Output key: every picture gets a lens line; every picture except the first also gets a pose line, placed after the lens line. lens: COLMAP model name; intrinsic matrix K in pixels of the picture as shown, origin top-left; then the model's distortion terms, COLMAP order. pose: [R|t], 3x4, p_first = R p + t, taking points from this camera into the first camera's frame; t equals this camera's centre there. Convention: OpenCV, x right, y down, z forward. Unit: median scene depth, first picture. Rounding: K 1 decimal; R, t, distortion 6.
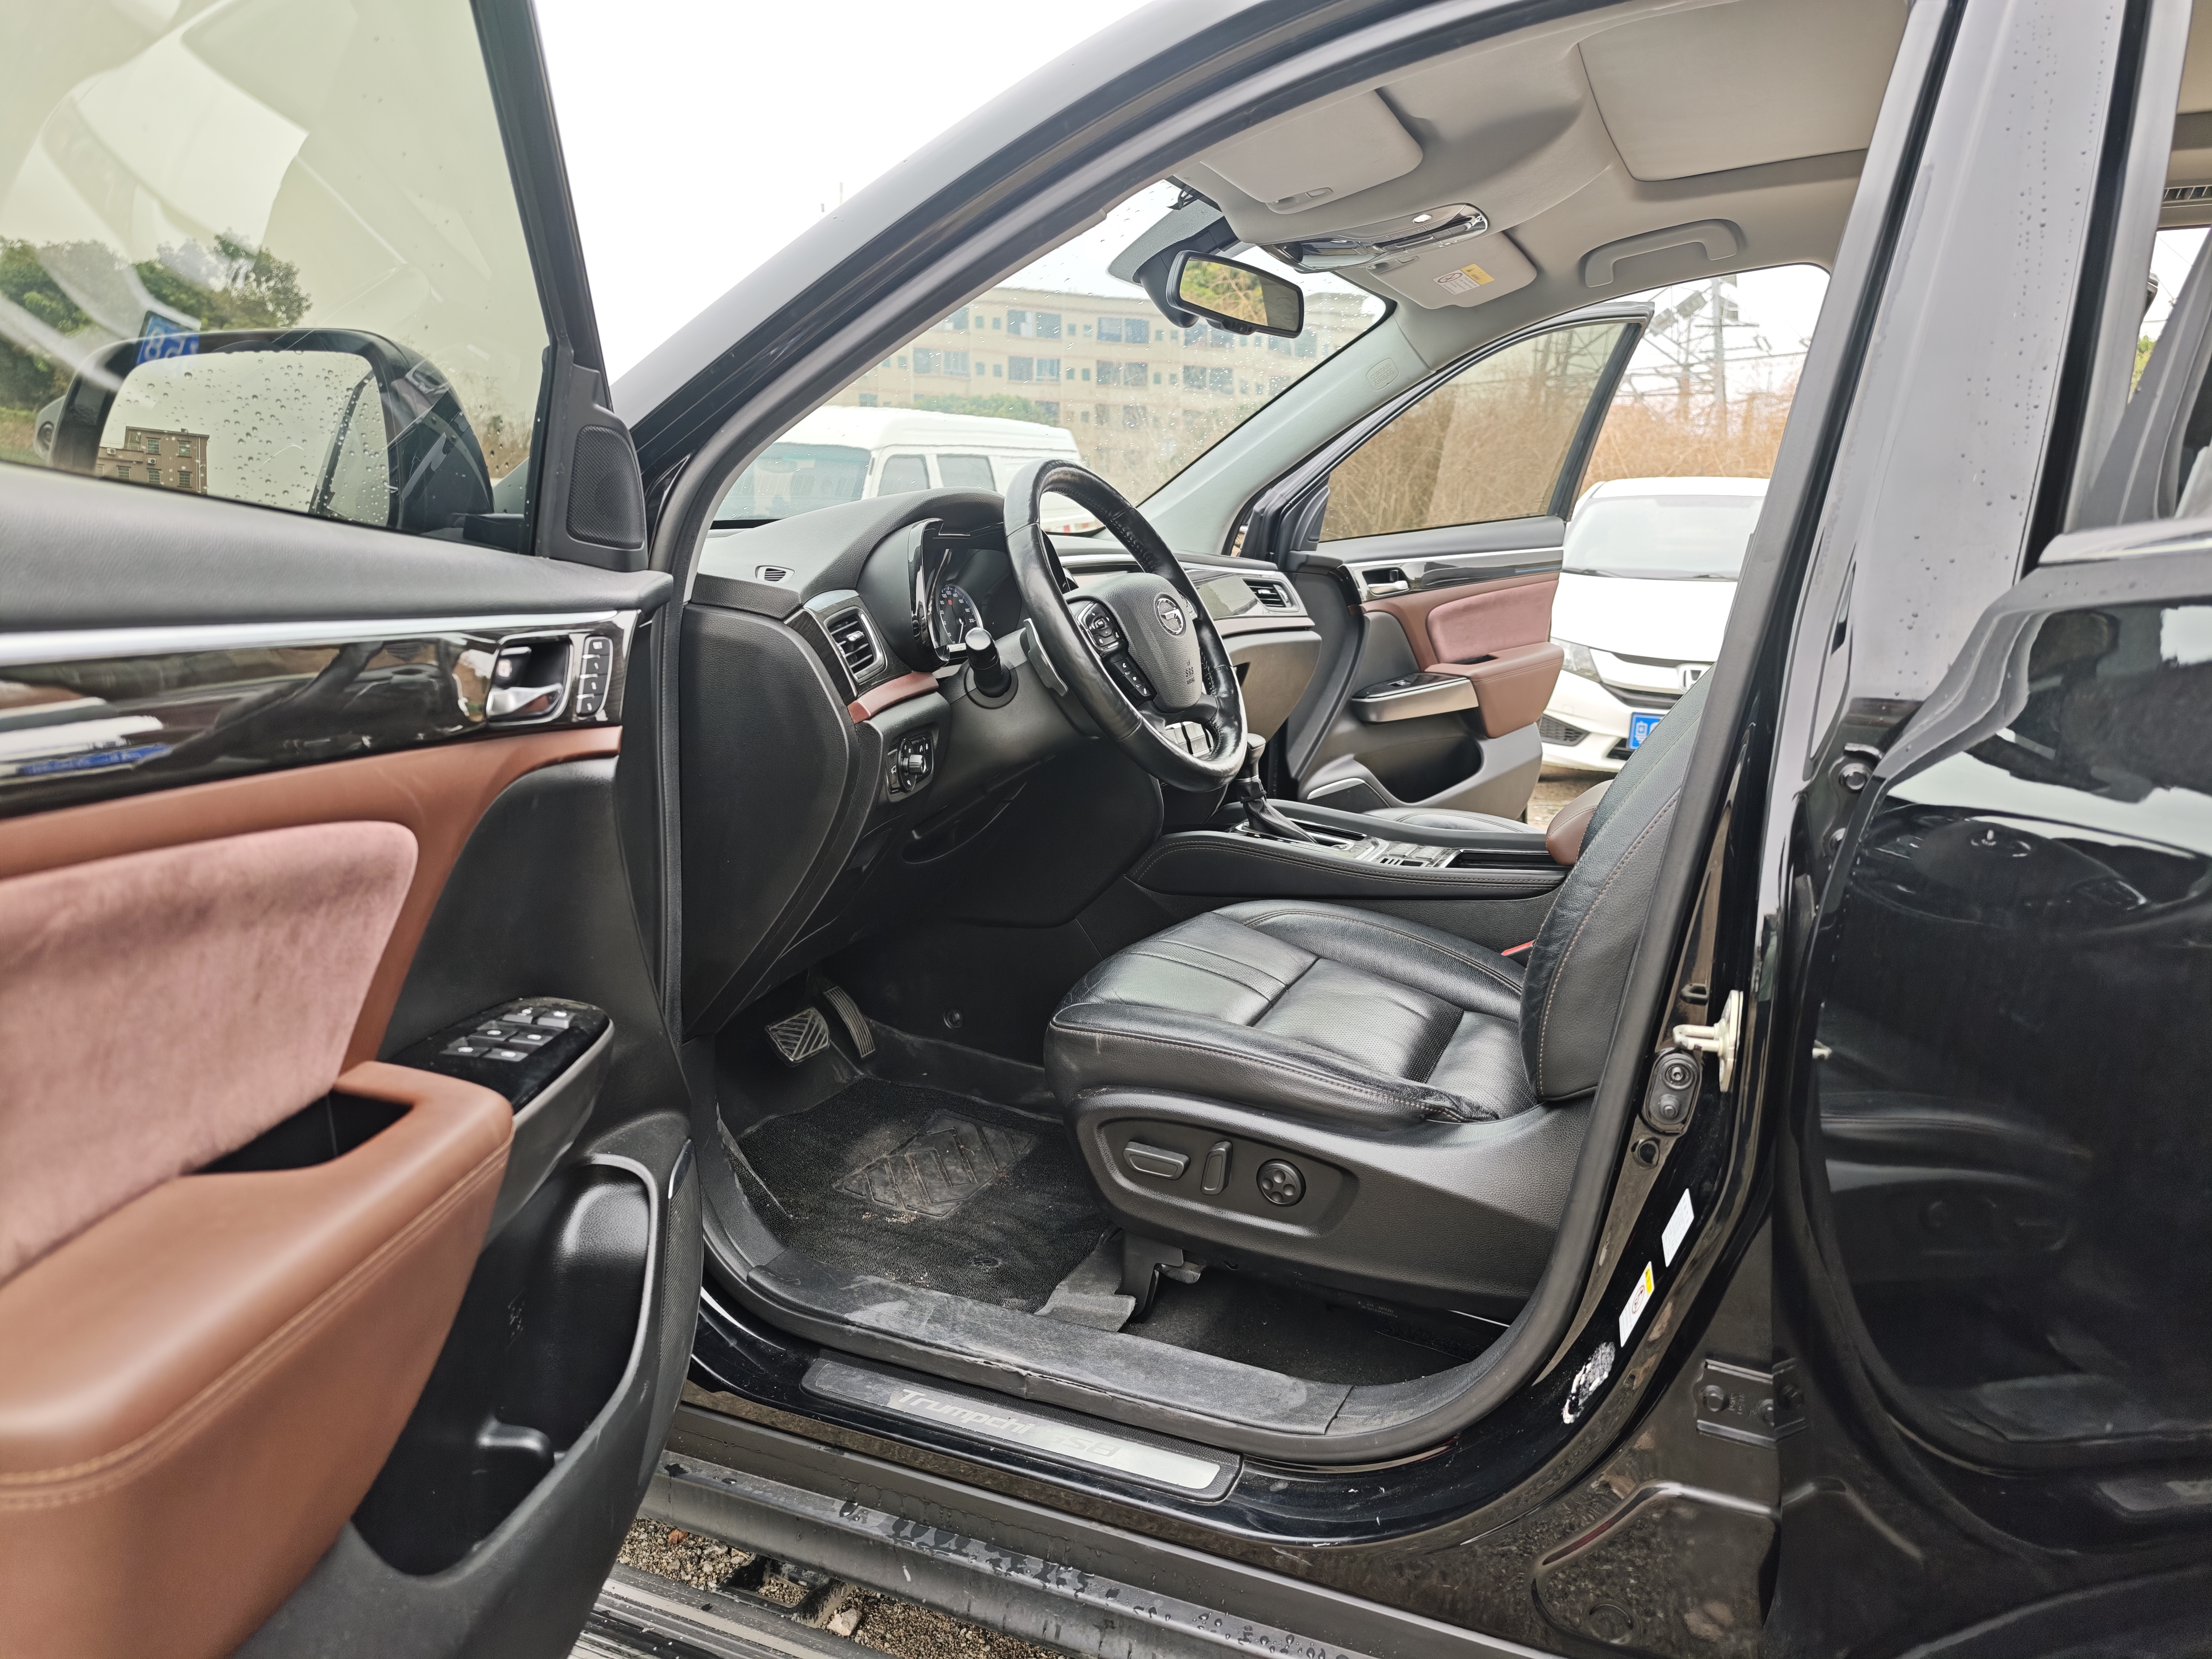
lens RADIAL K [[1480.7, 0, 1118.4], [0, 1480.7, 824.0], [0, 0, 1]] dist [0.033576, -0.044652]
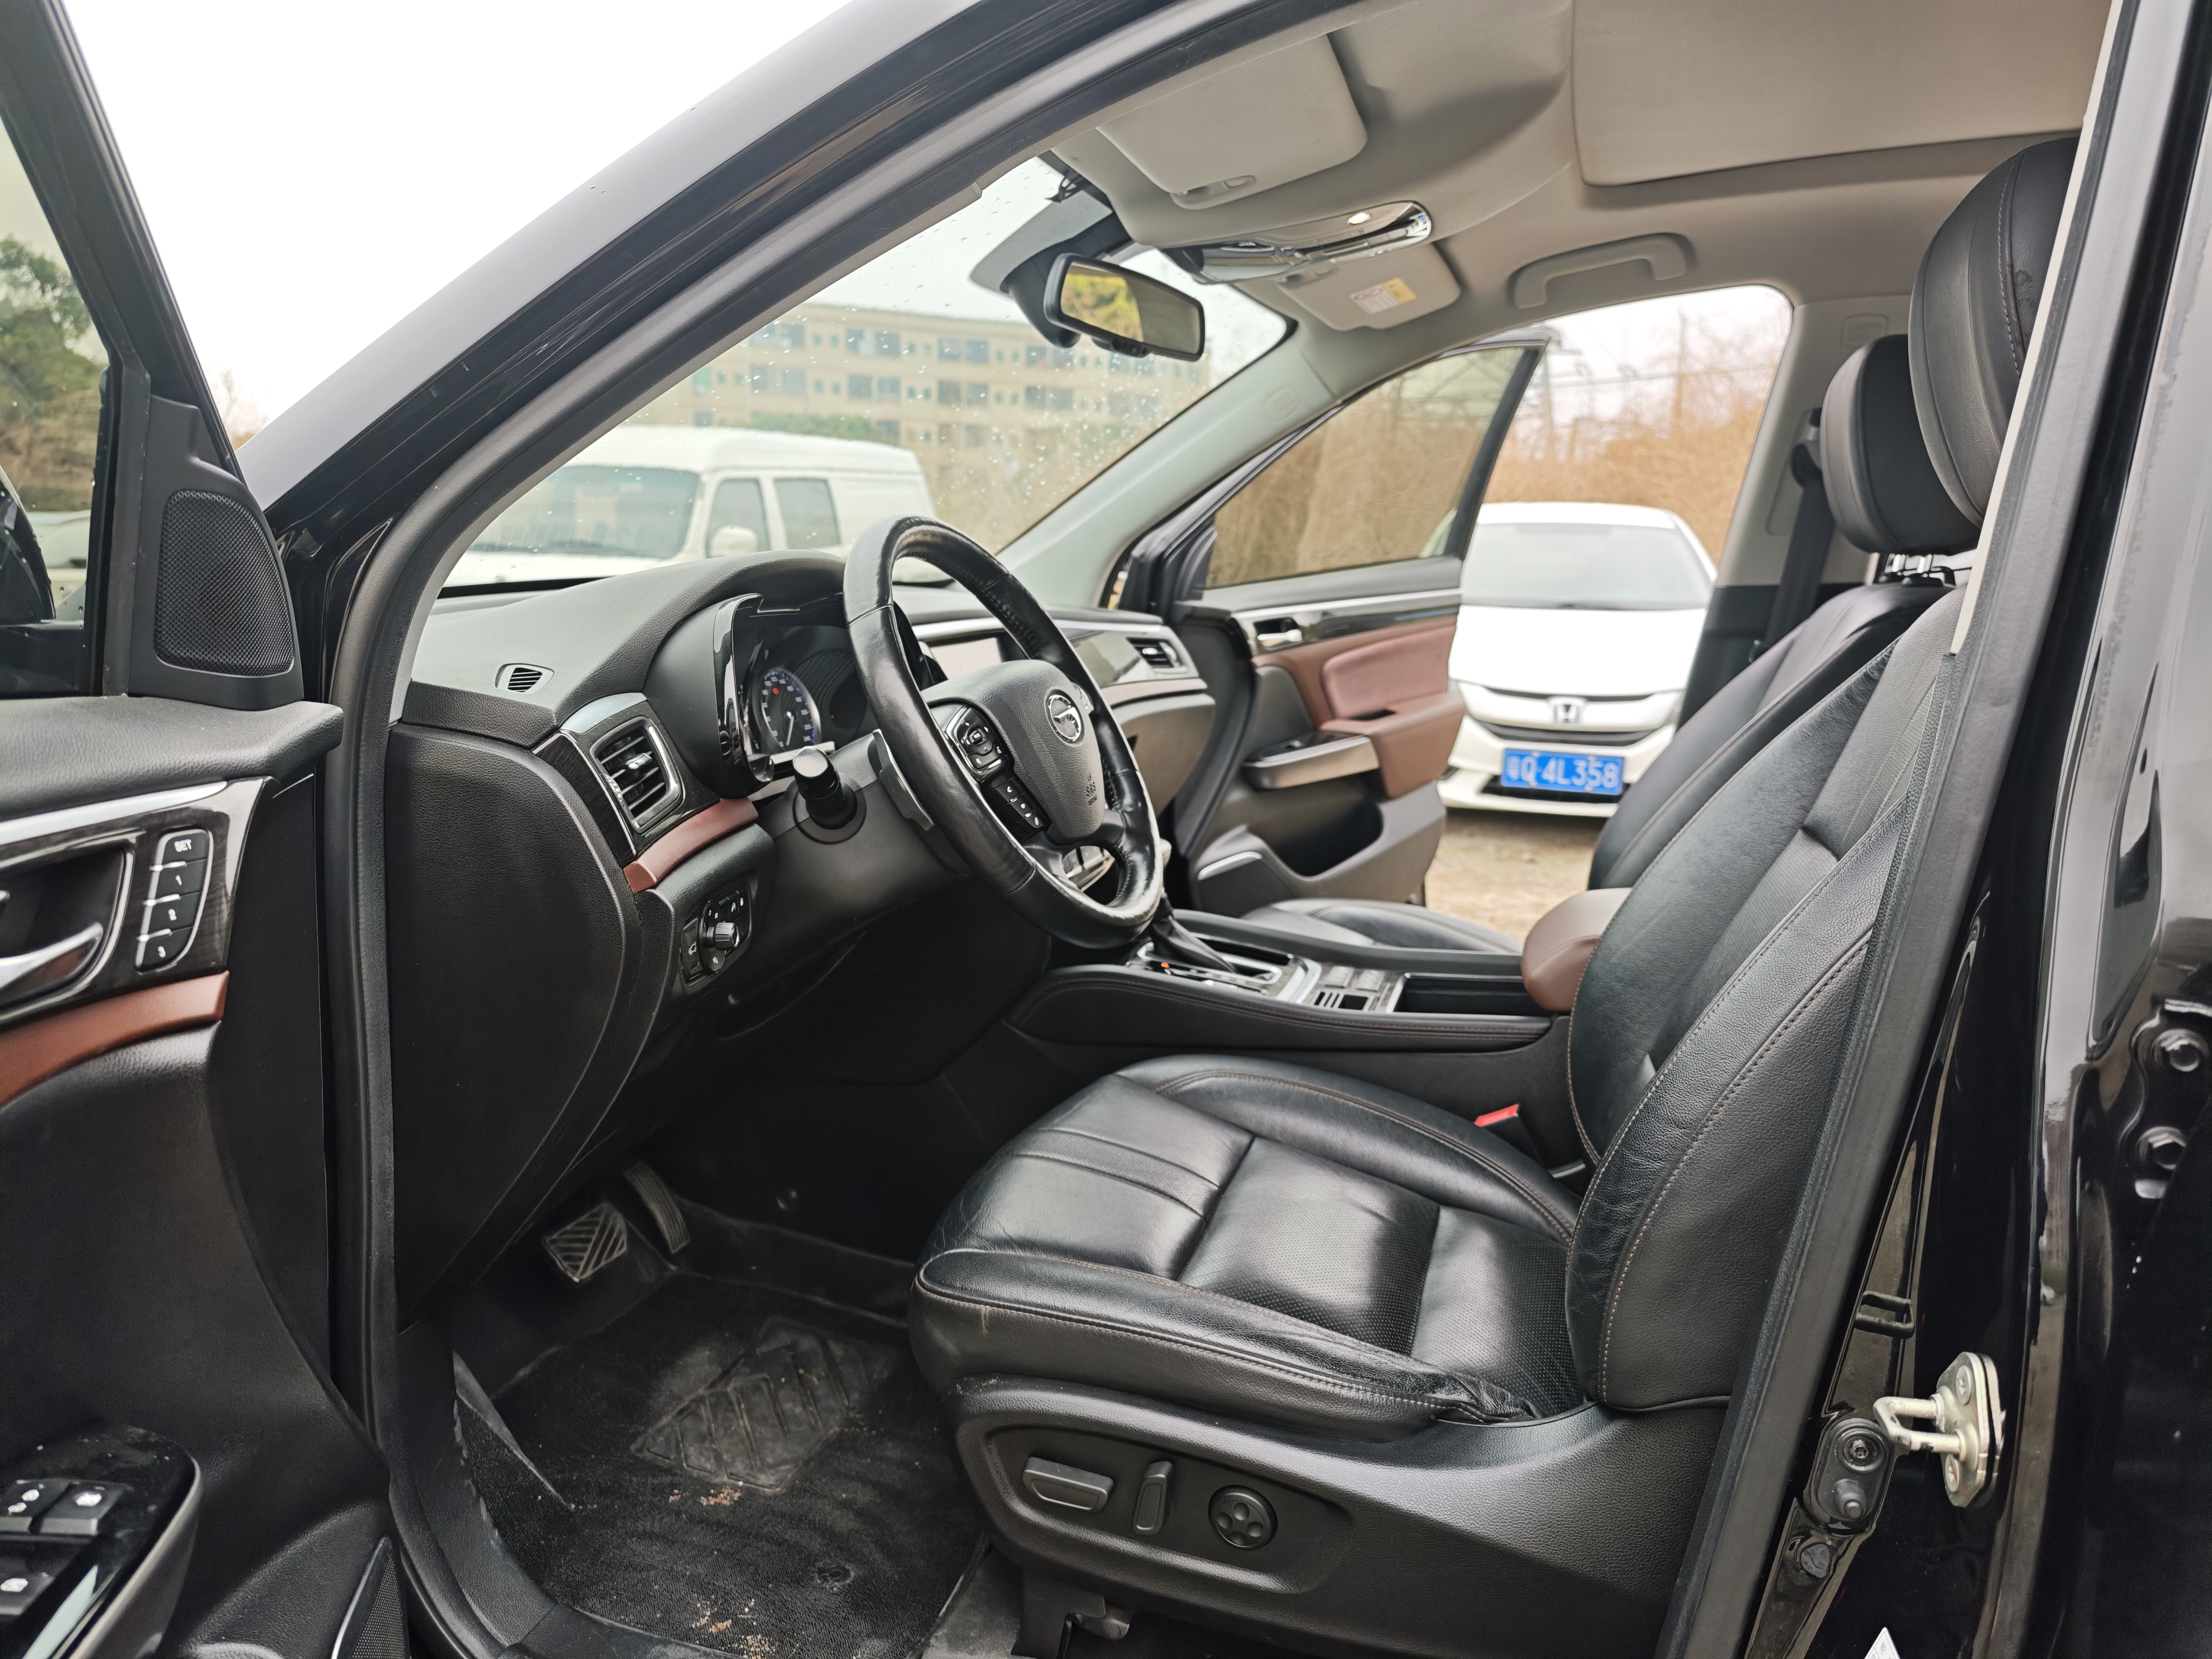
lens RADIAL K [[1492.2, 0, 1104.5], [0, 1492.2, 804.1], [0, 0, 1]] dist [0.009971, -0.021954]
pose [[0.995577, -0.016484, 0.092492, -0.014535], [0.018881, 0.999507, -0.025097, -0.066714], [-0.092032, 0.026732, 0.995397, 0.200725]]
